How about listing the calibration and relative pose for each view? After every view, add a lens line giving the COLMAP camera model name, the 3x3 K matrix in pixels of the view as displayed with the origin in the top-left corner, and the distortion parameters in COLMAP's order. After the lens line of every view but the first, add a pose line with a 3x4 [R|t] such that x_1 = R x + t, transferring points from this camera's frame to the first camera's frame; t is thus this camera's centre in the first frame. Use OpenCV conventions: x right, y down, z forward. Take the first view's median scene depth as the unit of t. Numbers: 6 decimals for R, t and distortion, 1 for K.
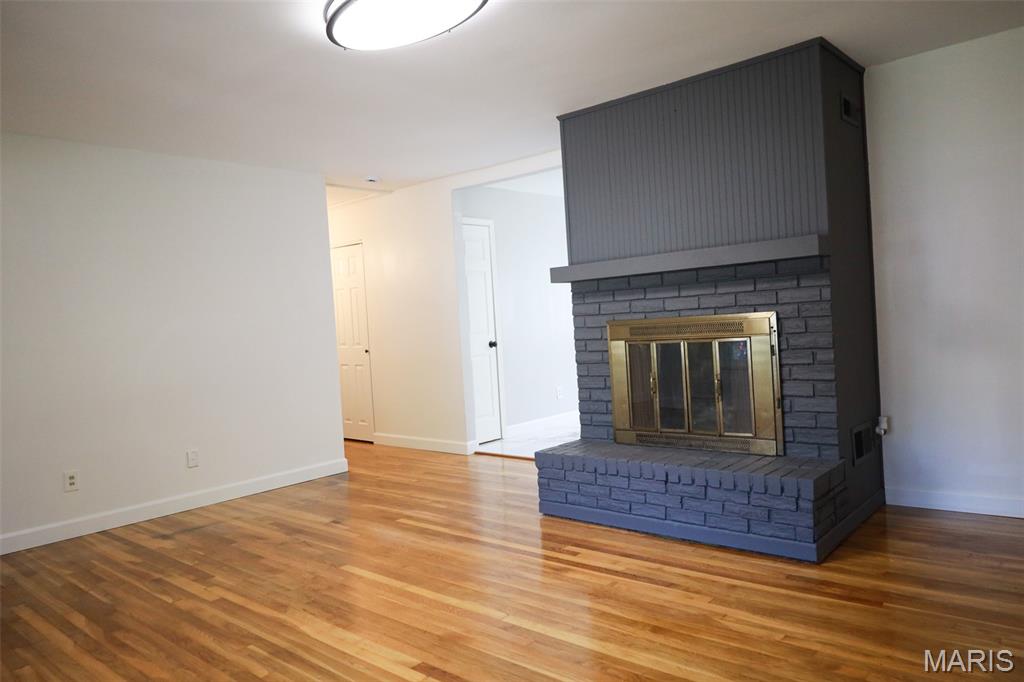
lens RADIAL K [[702.6, 0, 514.8], [0, 702.6, 341.2], [0, 0, 1]] dist [-0.003552, 0.003146]
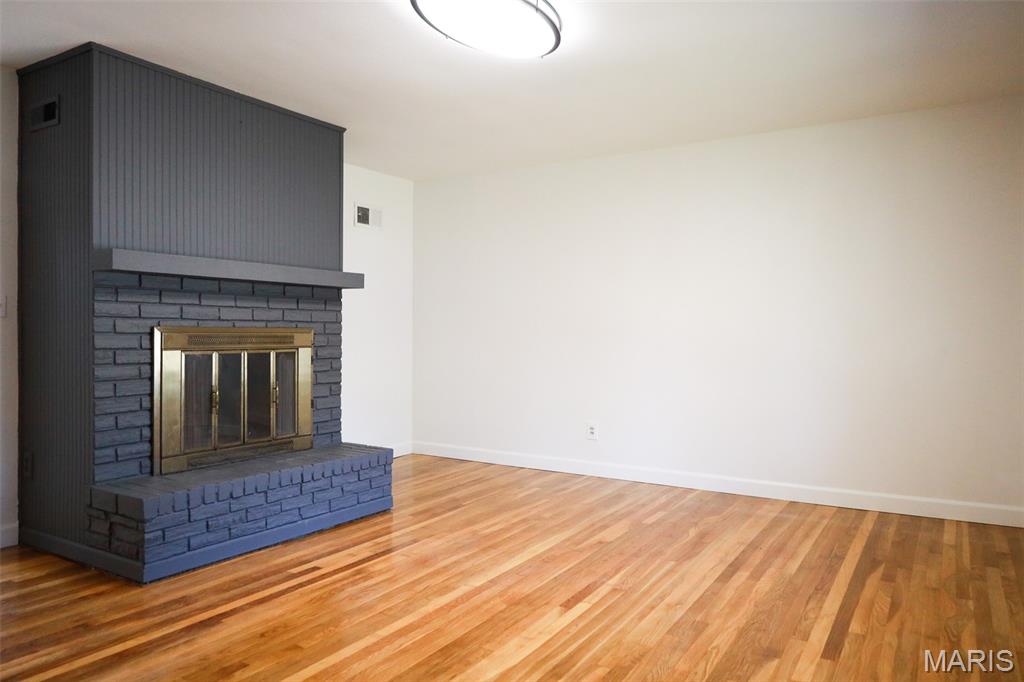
lens RADIAL K [[702.6, 0, 514.8], [0, 702.6, 341.2], [0, 0, 1]] dist [-0.003552, 0.003146]
pose [[-0.171418, 0.049438, 0.983957, -0.837890], [0.032233, 0.998487, -0.044552, 0.043563], [-0.984671, 0.024078, -0.172752, 0.821703]]
